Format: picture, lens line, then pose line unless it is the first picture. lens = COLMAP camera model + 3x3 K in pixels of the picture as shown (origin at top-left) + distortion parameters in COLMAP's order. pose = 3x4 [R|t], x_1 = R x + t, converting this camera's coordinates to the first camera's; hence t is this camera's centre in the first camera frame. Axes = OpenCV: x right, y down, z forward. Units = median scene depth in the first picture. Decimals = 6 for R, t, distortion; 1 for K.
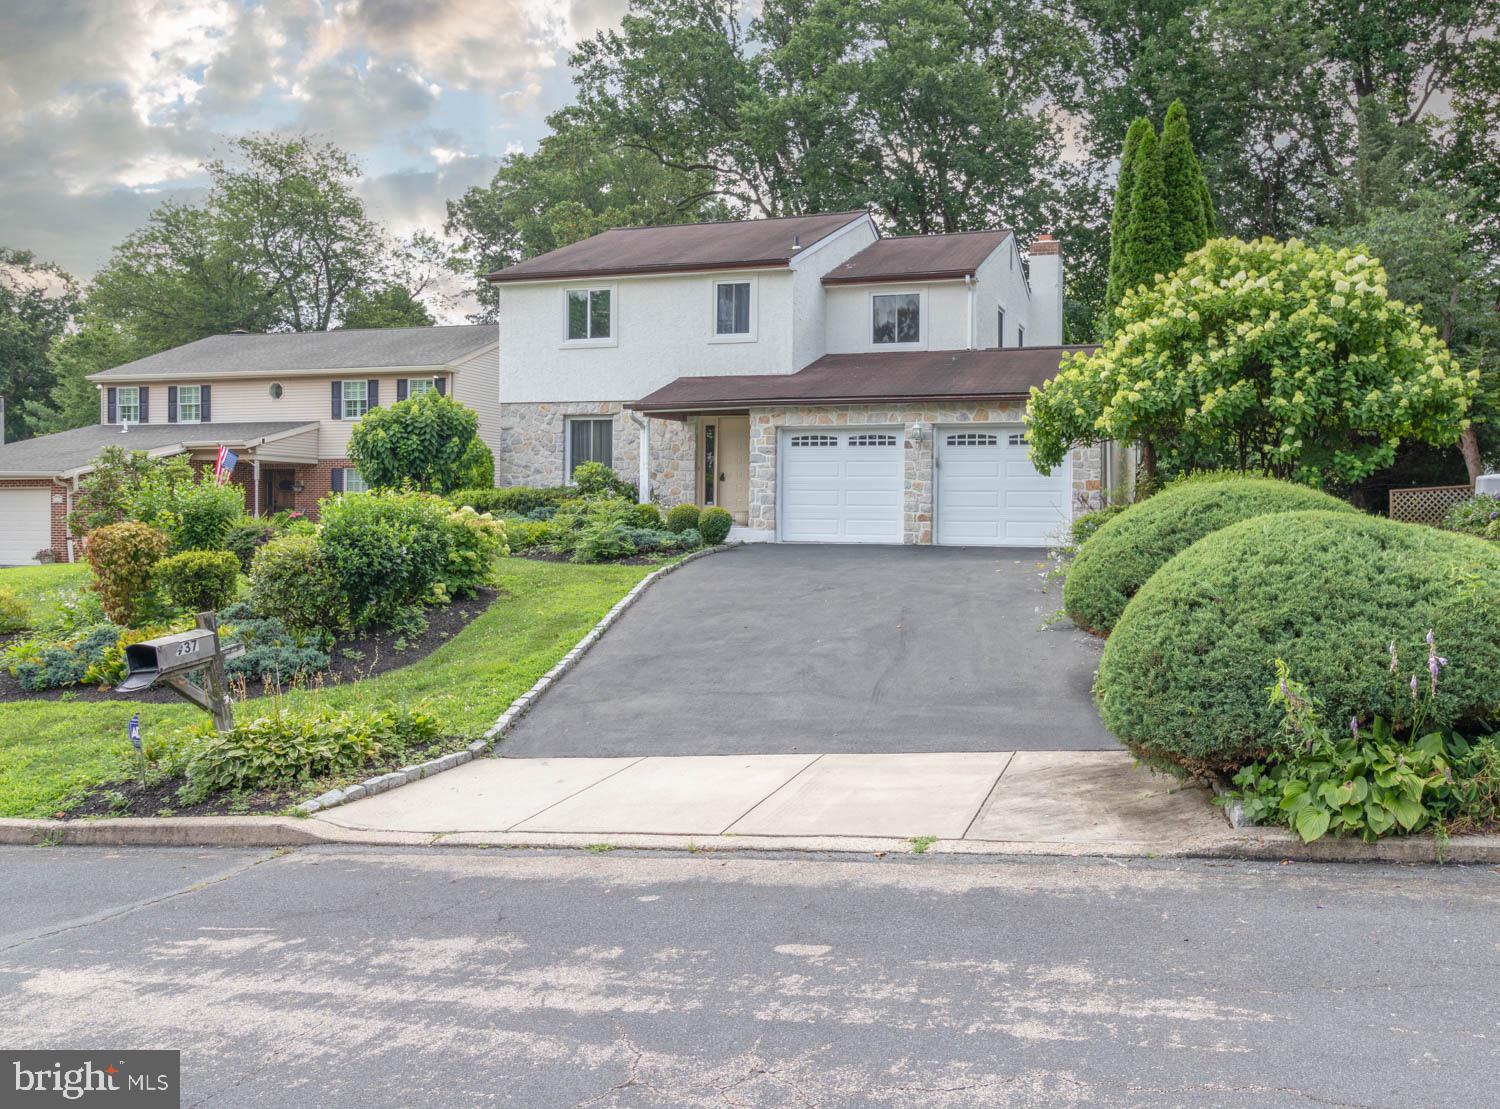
lens RADIAL K [[1432.2, 0, 750.0], [0, 1432.2, 554.5], [0, 0, 1]] dist [0.001371, 0.000101]
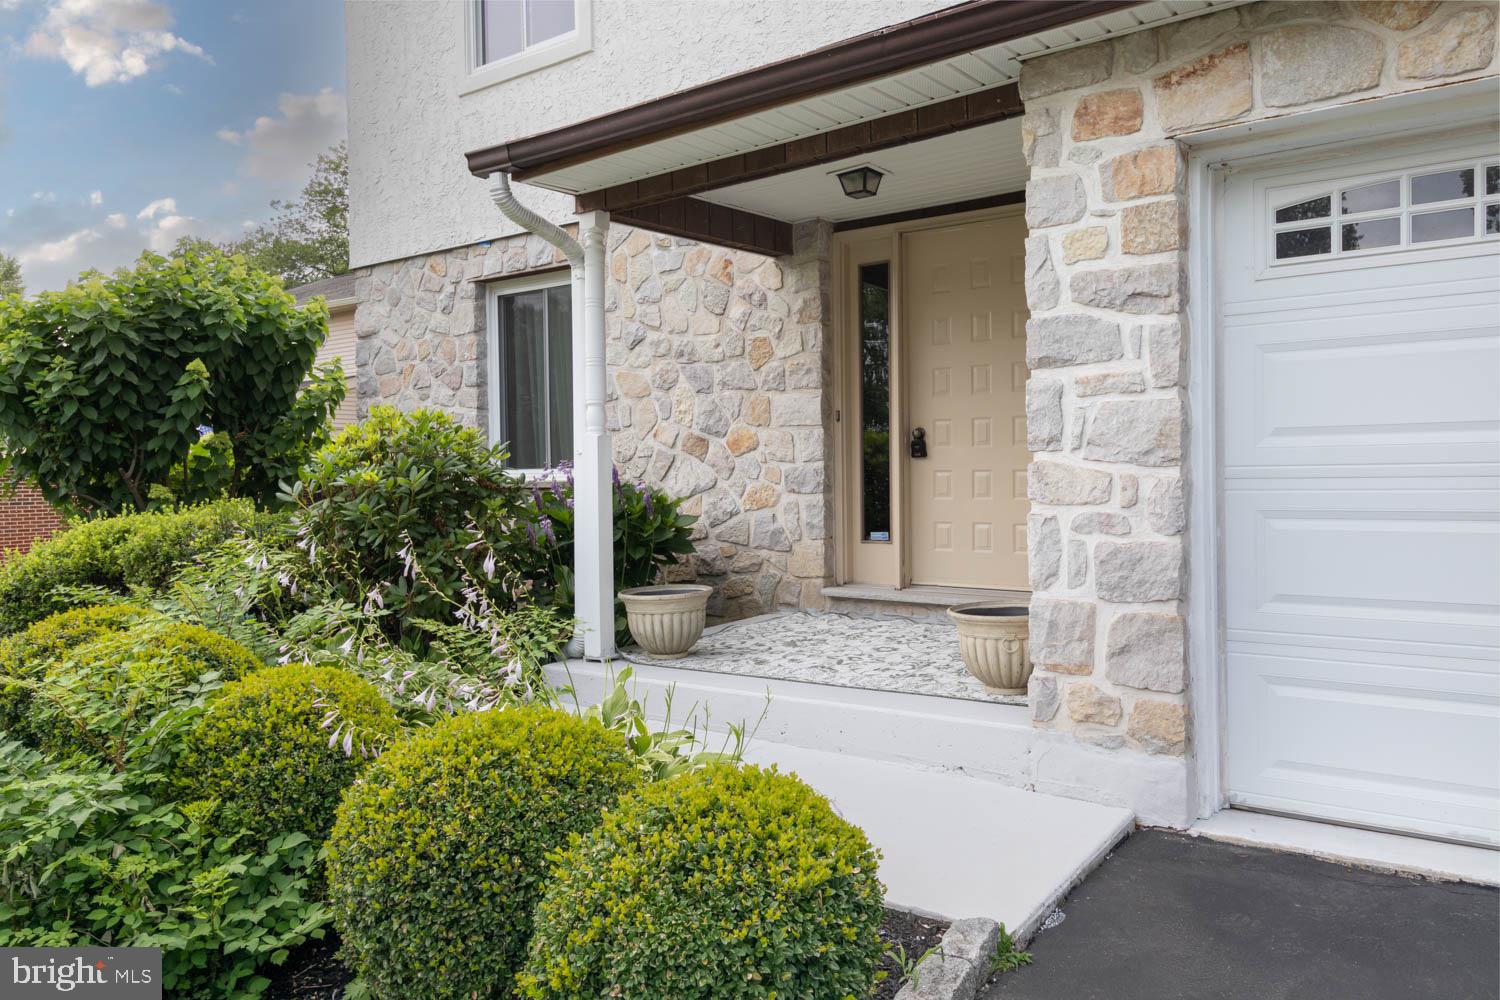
lens RADIAL K [[1084.8, 0, 750.0], [0, 1084.8, 500.0], [0, 0, 1]] dist [-0.001081, -0.000374]
pose [[0.969764, -0.022736, -0.242984, -0.001095], [0.024148, 0.999704, 0.002831, -0.046023], [0.242848, -0.008613, 0.970026, 0.812769]]
